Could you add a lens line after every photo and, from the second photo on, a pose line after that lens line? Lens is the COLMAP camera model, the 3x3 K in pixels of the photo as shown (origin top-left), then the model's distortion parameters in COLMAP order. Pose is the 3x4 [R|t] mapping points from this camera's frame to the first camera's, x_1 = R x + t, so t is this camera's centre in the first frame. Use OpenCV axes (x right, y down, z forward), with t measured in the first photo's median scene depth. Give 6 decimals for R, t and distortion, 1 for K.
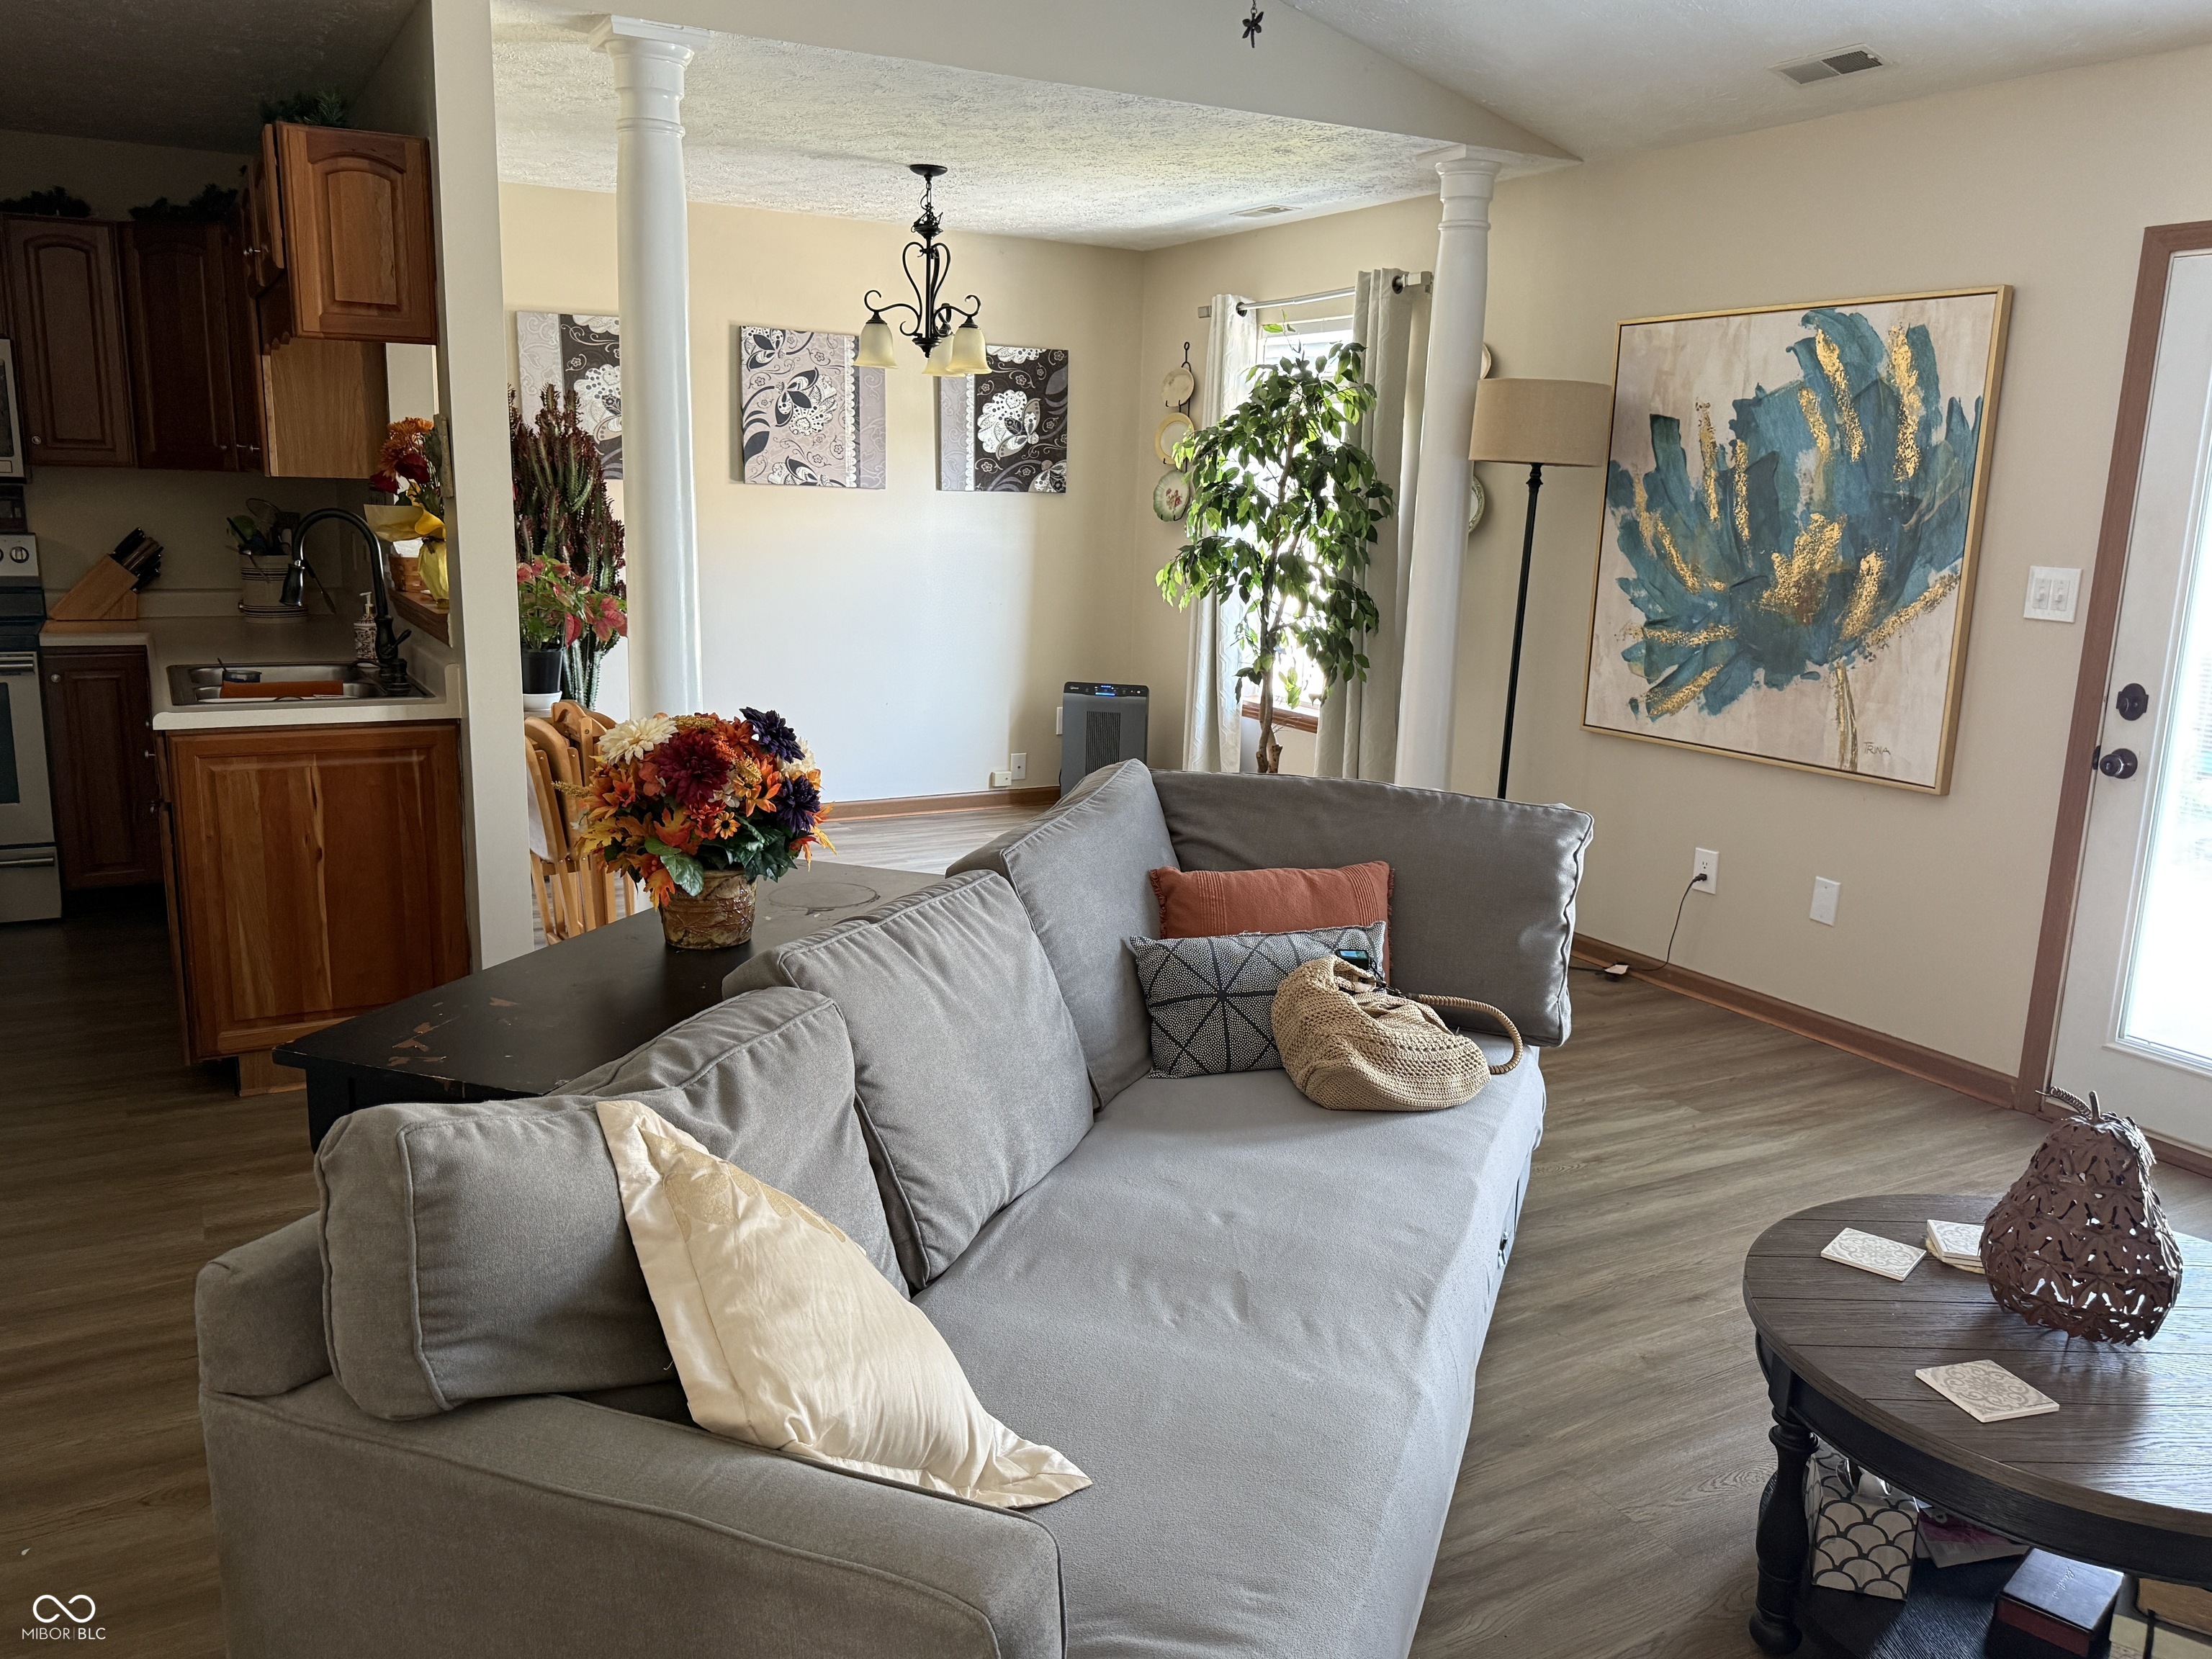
lens RADIAL K [[1674.7, 0, 1114.0], [0, 1674.7, 842.6], [0, 0, 1]] dist [0.155440, -0.230259]
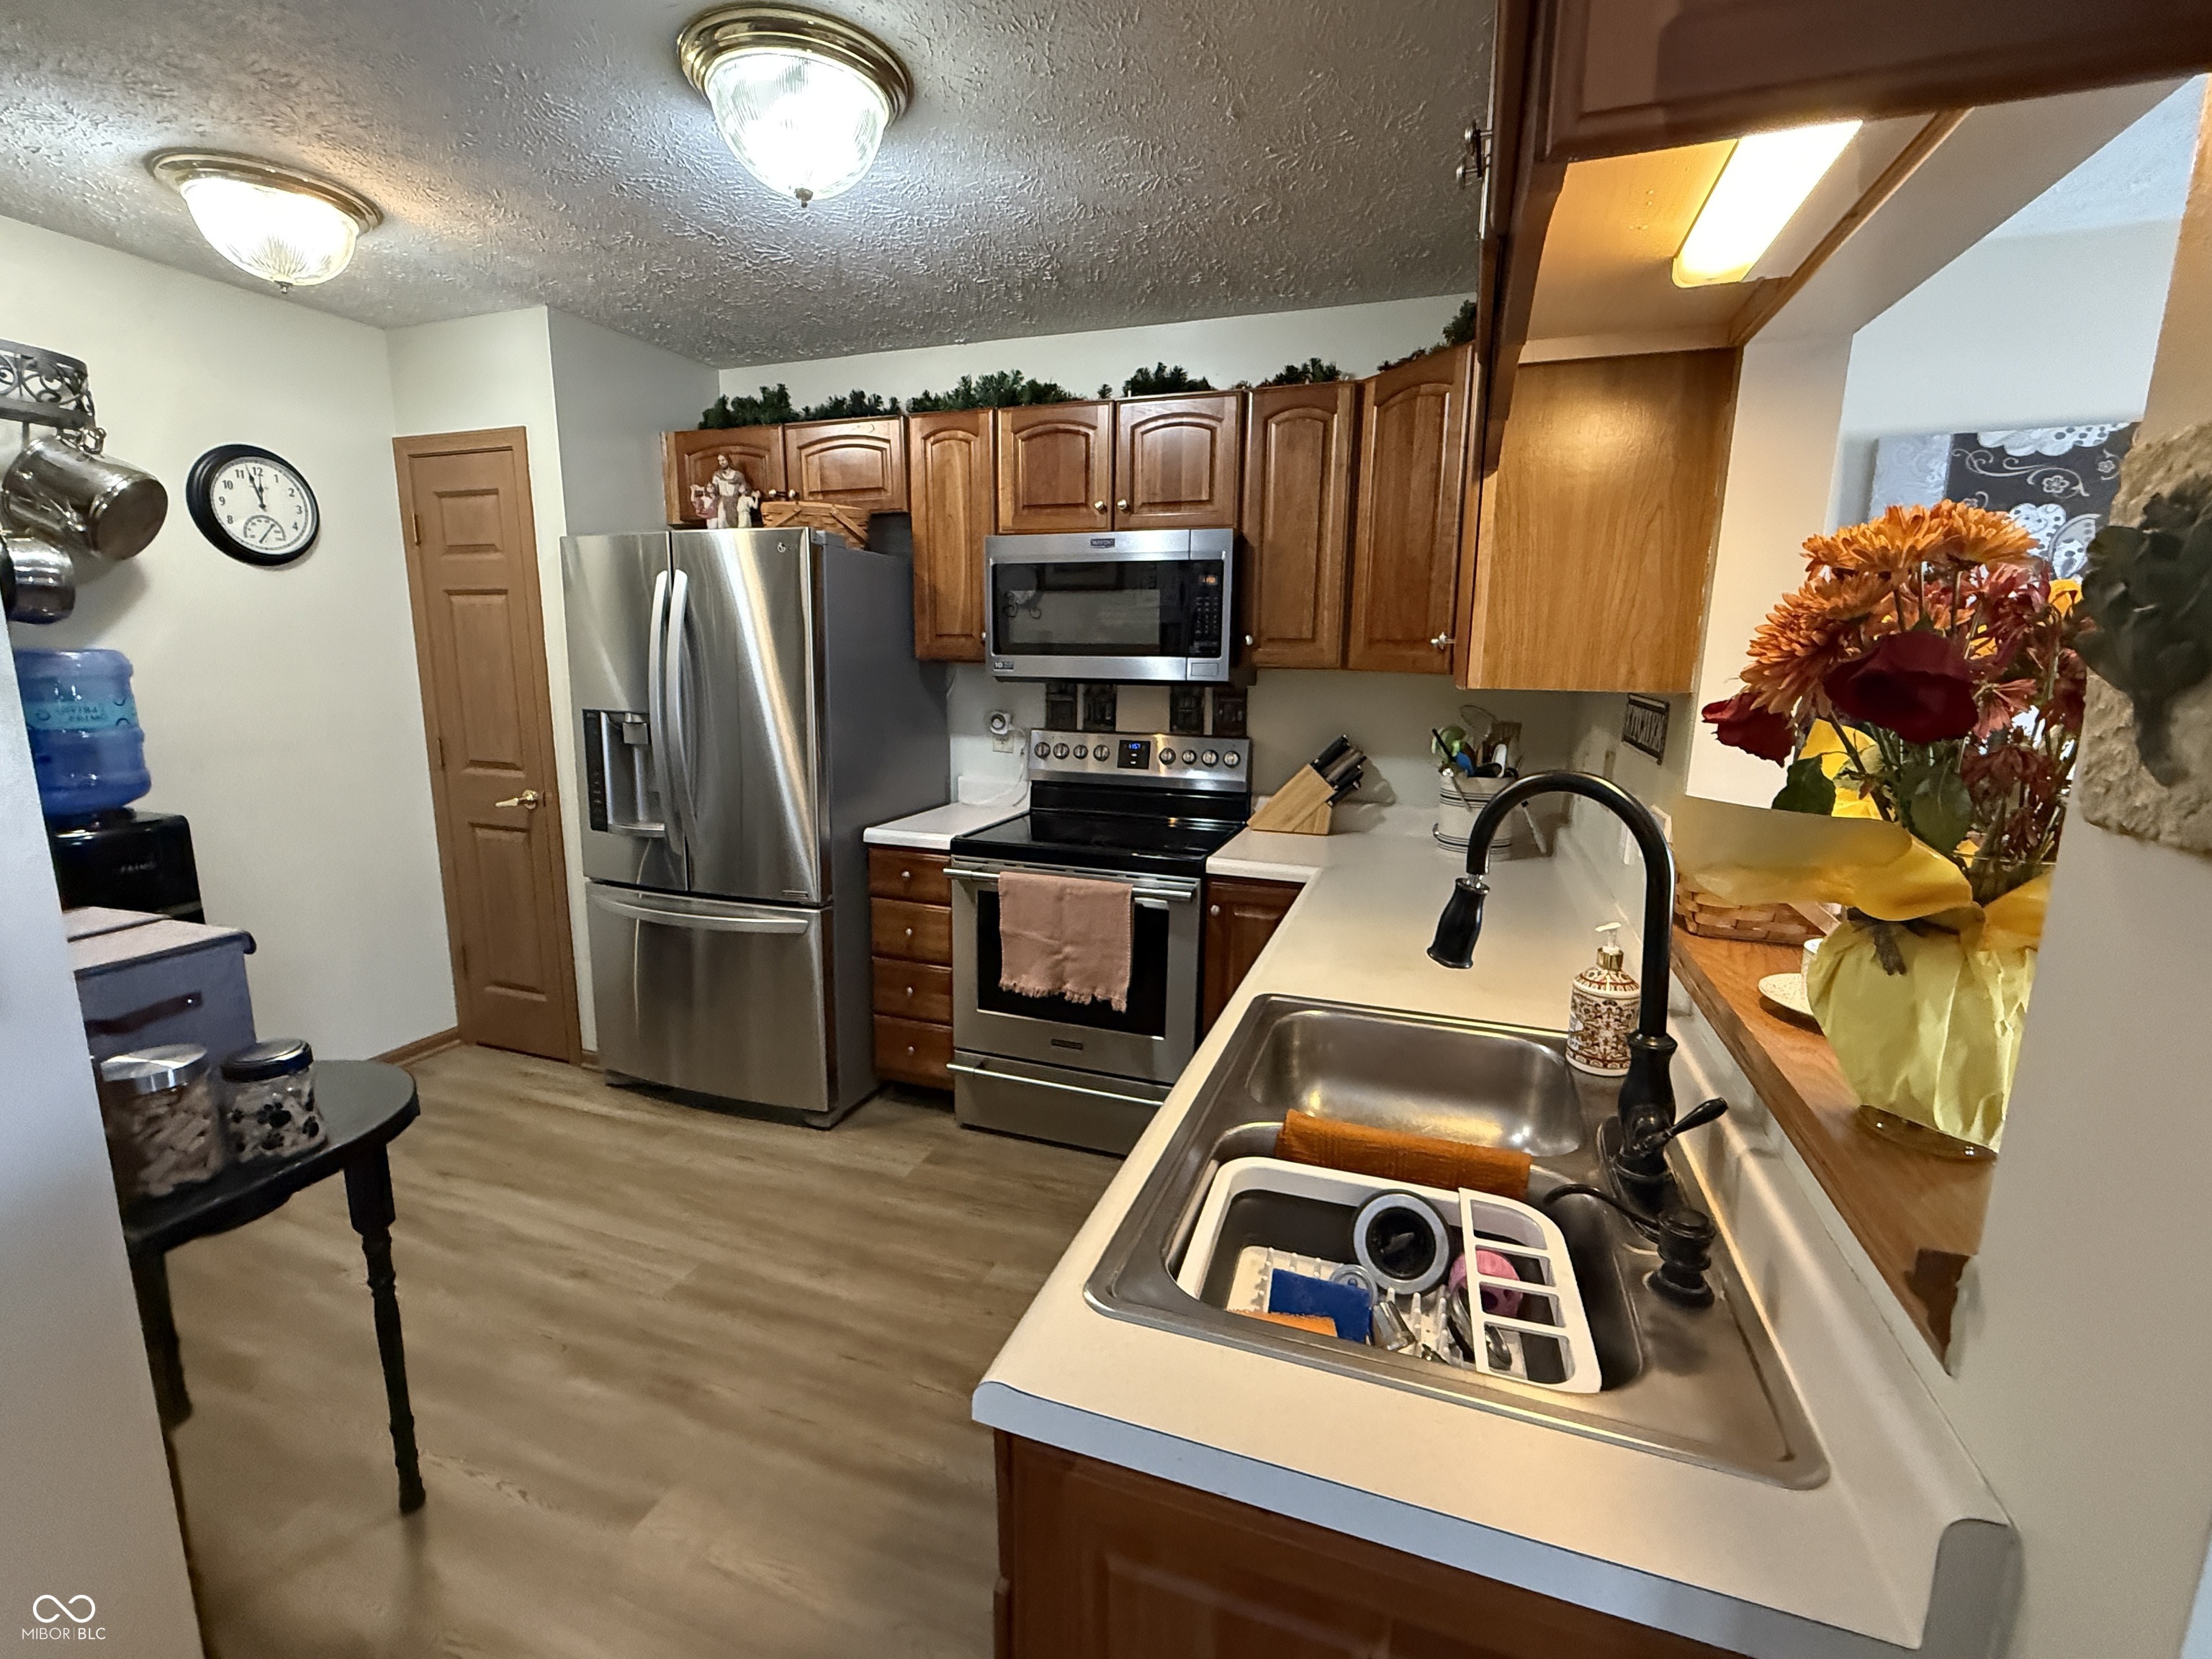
lens RADIAL K [[978.1, 0, 1106.0], [0, 978.1, 829.5], [0, 0, 1]] dist [0.002034, -0.000564]
pose [[0.660424, 0.118407, -0.741499, -0.225559], [-0.155033, 0.987714, 0.019643, -0.107728], [0.734714, 0.101984, 0.670667, 0.487382]]
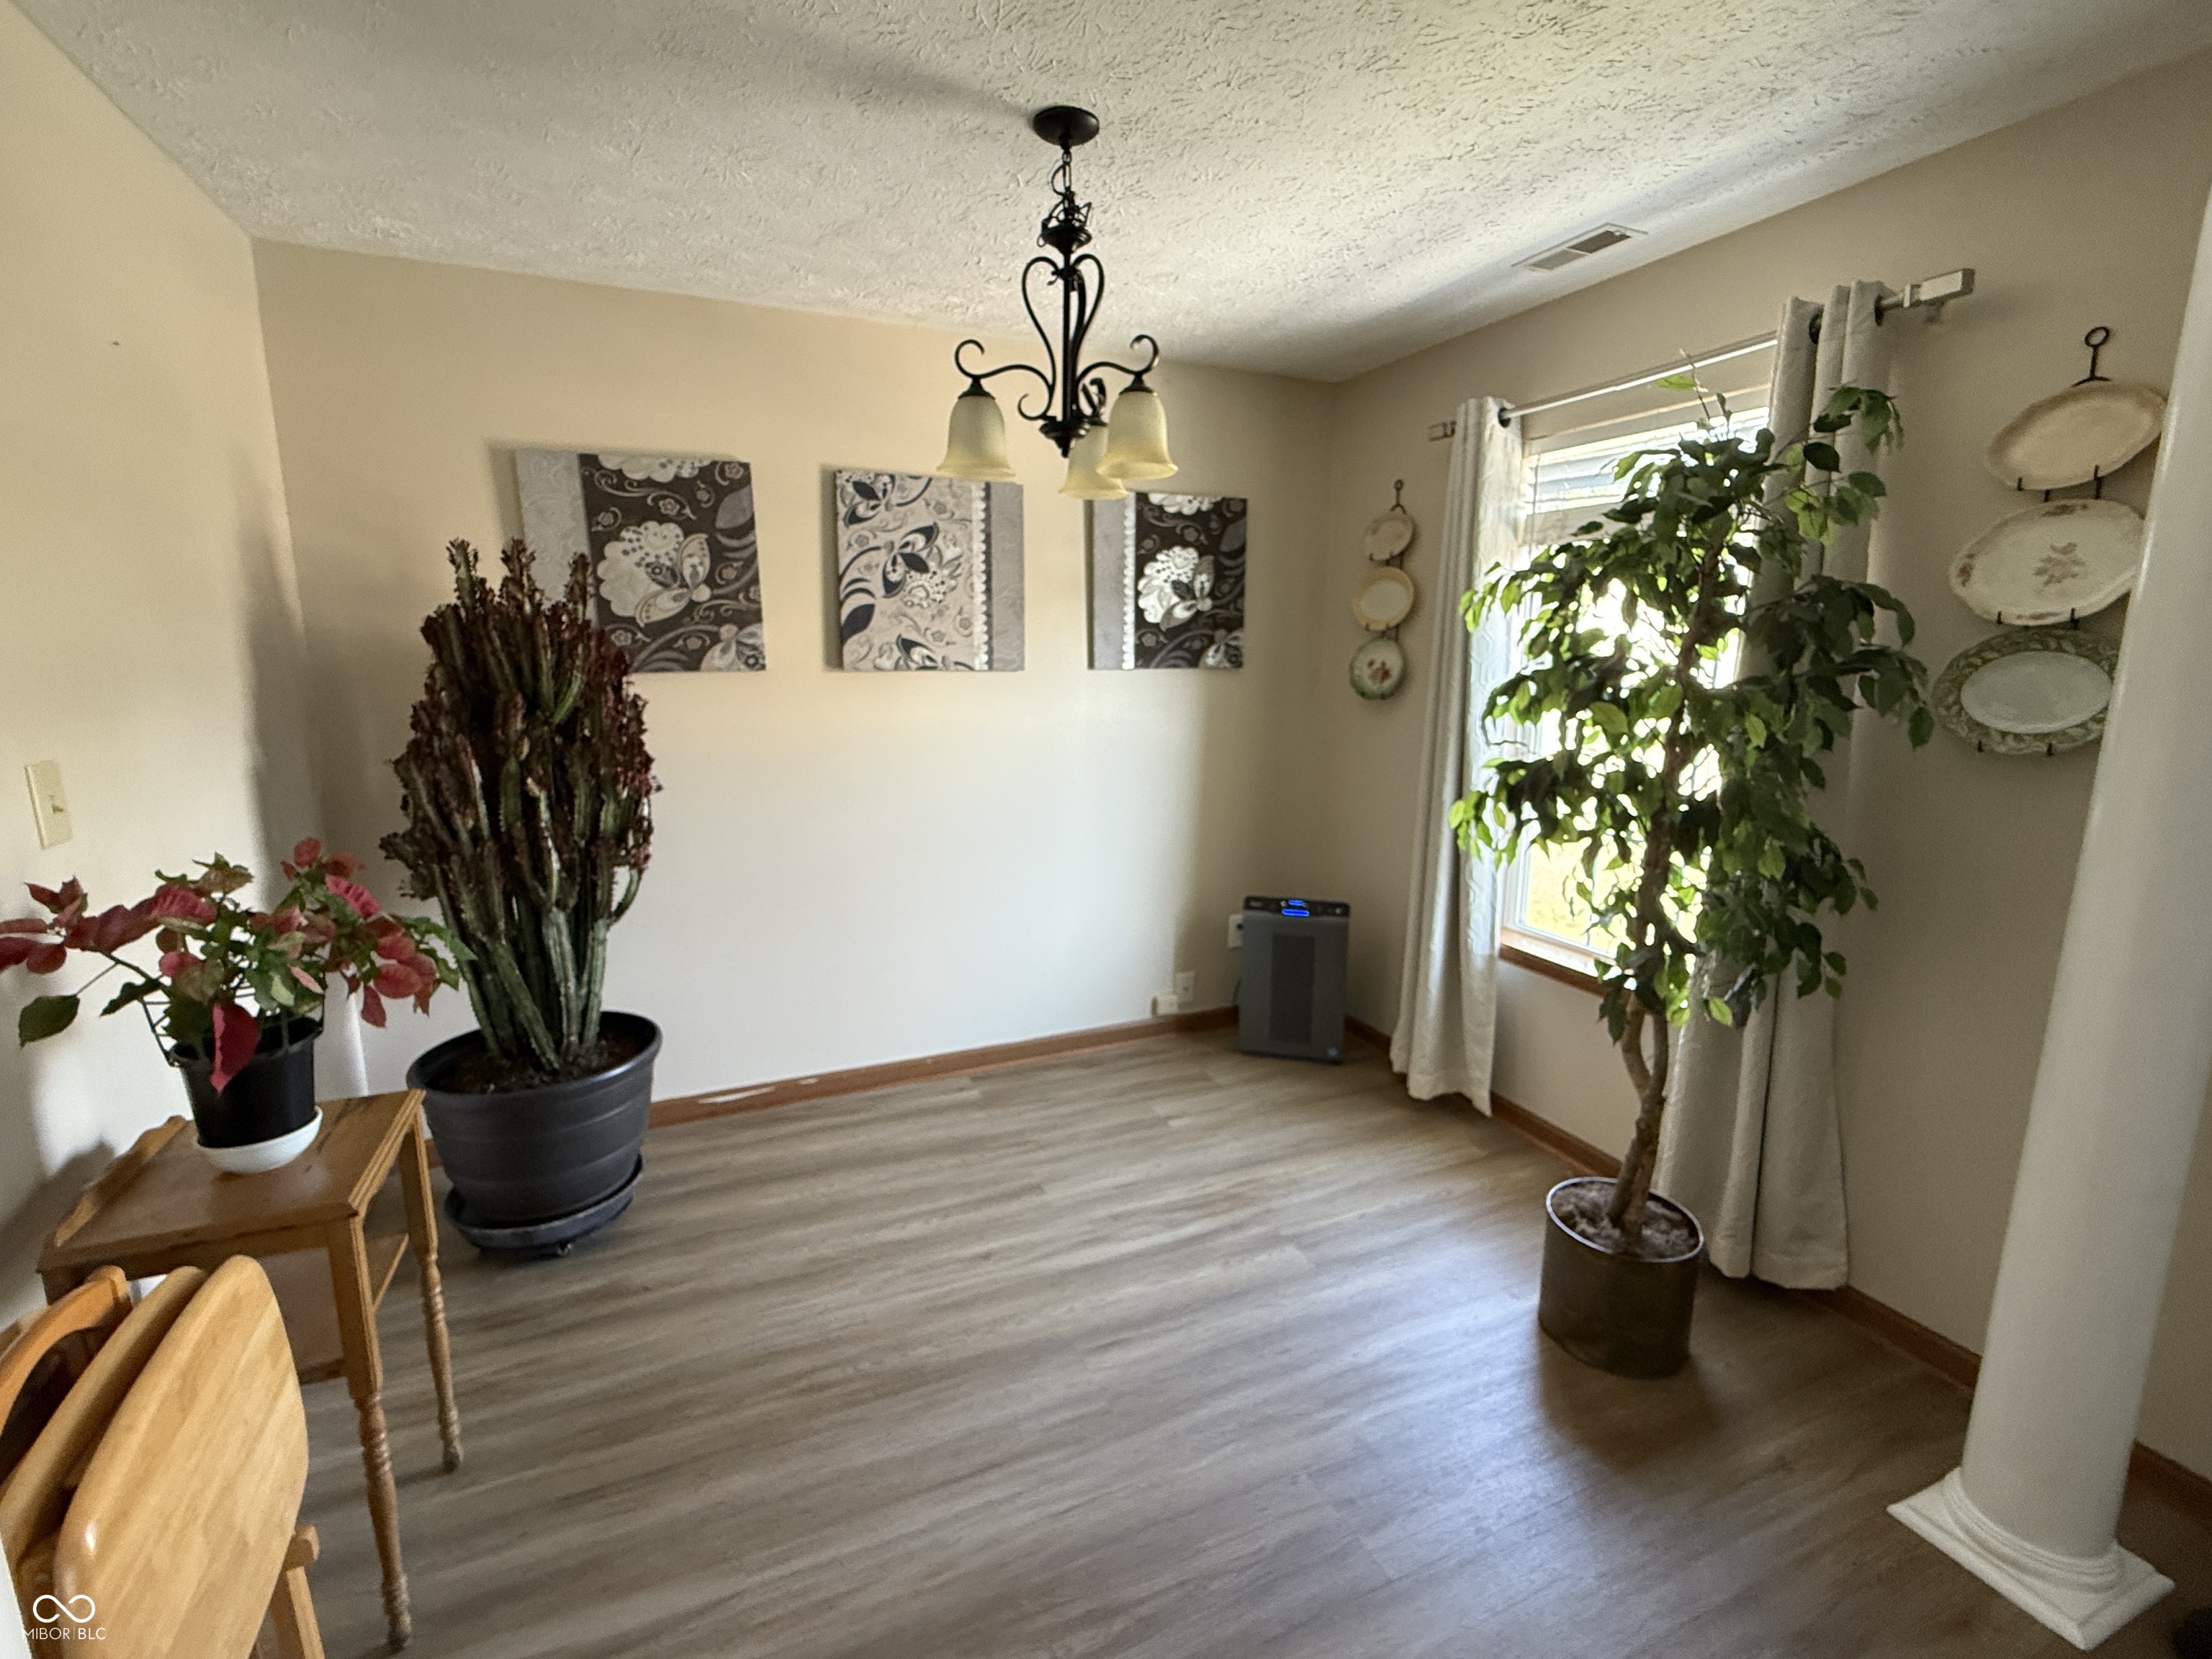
lens RADIAL K [[978.1, 0, 1106.0], [0, 978.1, 829.5], [0, 0, 1]] dist [0.002034, -0.000564]
pose [[0.995189, -0.006695, -0.097748, -0.053983], [0.003793, 0.999547, -0.029845, -0.124628], [0.097904, 0.029331, 0.994764, 0.565699]]
